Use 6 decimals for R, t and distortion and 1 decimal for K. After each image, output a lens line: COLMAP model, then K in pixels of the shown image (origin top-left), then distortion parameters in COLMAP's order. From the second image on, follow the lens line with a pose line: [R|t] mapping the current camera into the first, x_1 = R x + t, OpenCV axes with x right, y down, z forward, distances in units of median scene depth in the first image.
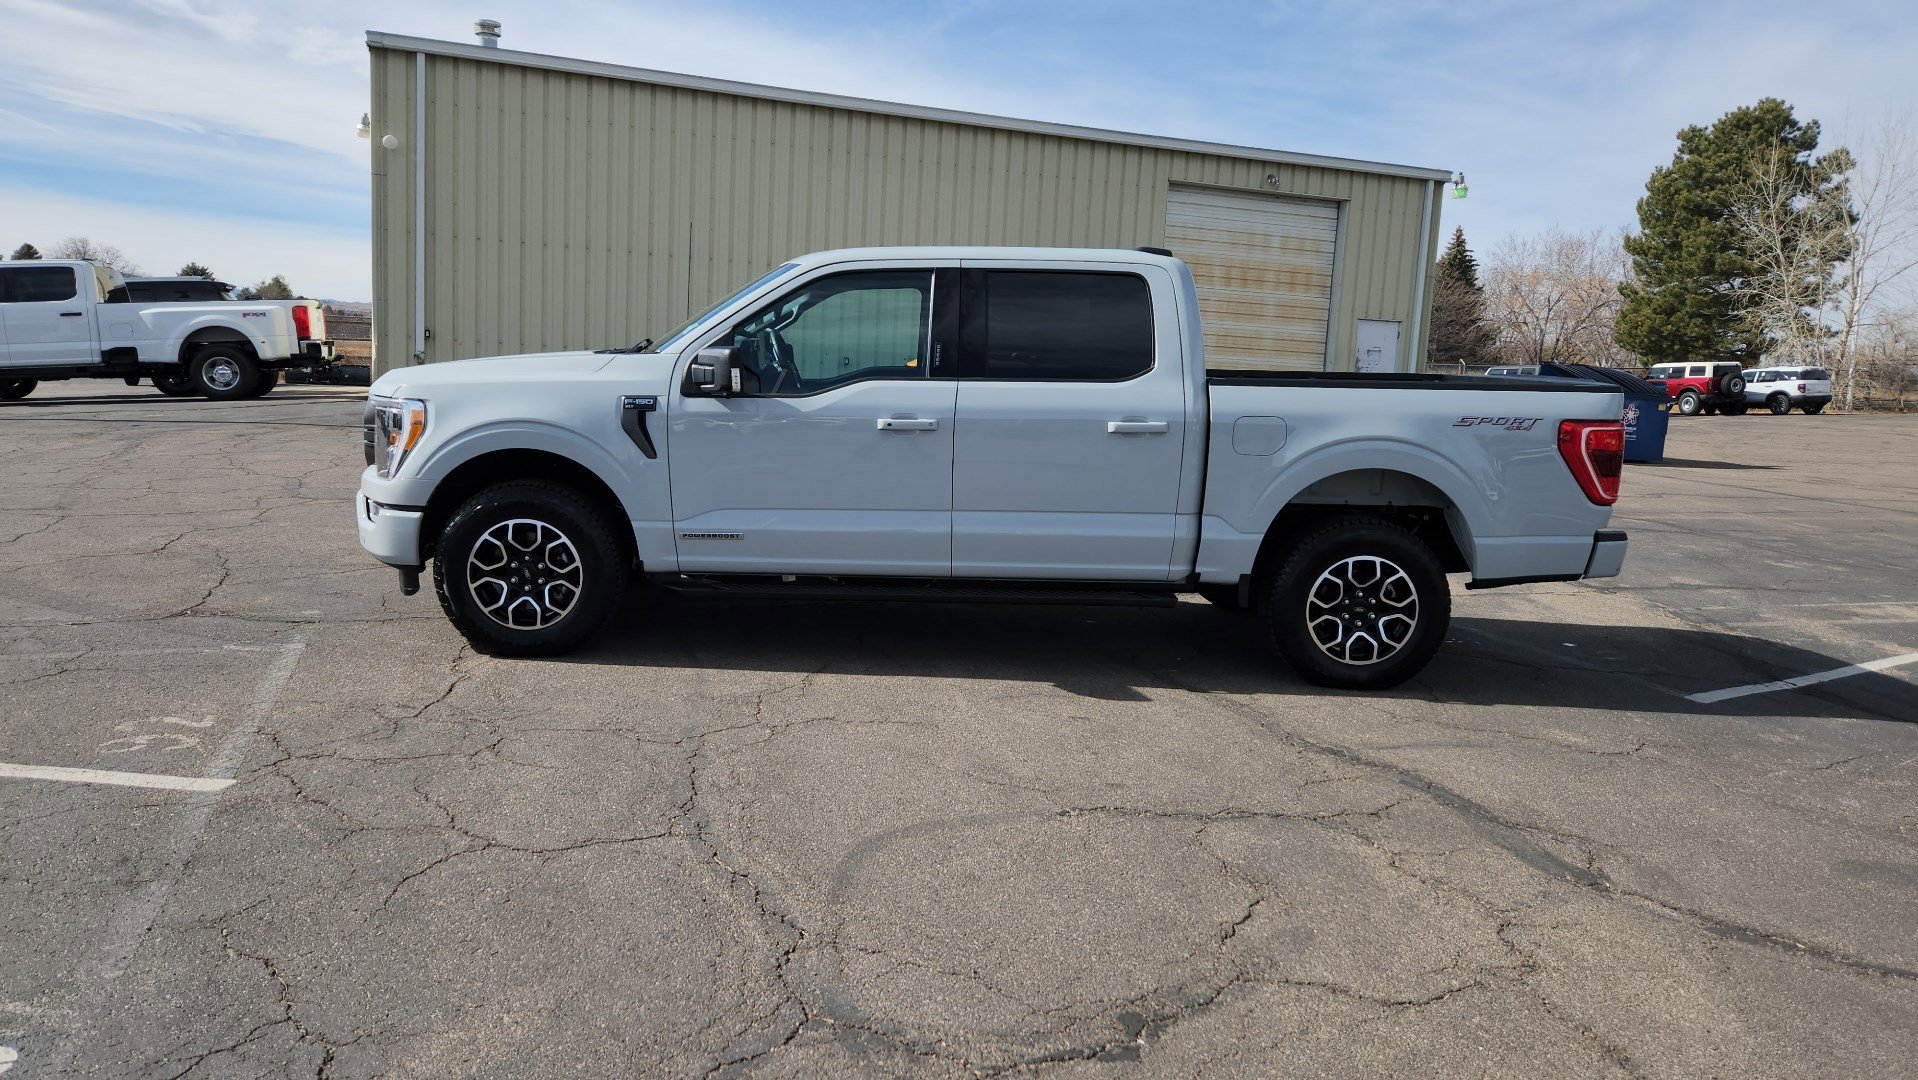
lens RADIAL K [[1279.6, 0, 927.4], [0, 1279.6, 534.1], [0, 0, 1]] dist [0.076251, -0.063557]
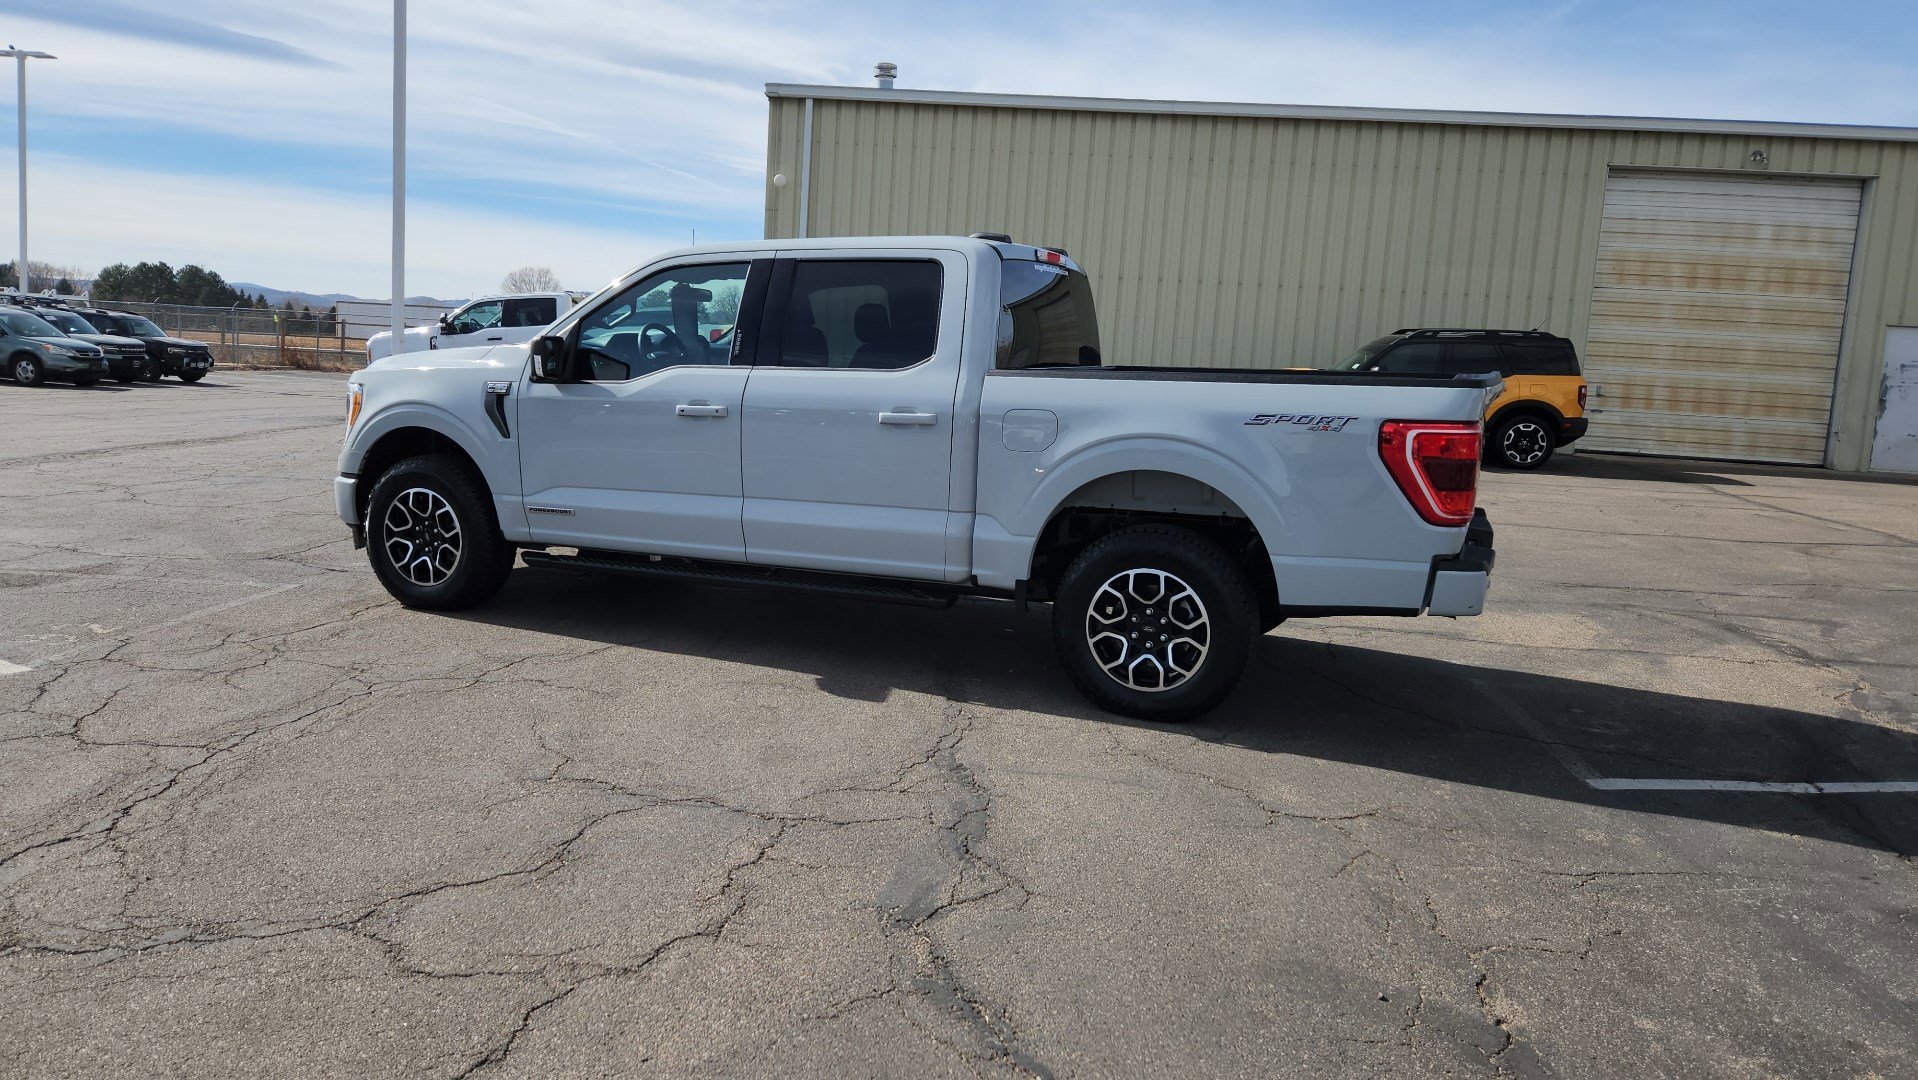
lens RADIAL K [[1282.5, 0, 939.6], [0, 1282.5, 535.5], [0, 0, 1]] dist [0.075923, -0.062175]
pose [[0.911670, 0.054456, -0.407300, 0.562738], [-0.061616, 0.998090, -0.004471, 0.006891], [0.406278, 0.029172, 0.913284, 0.130186]]
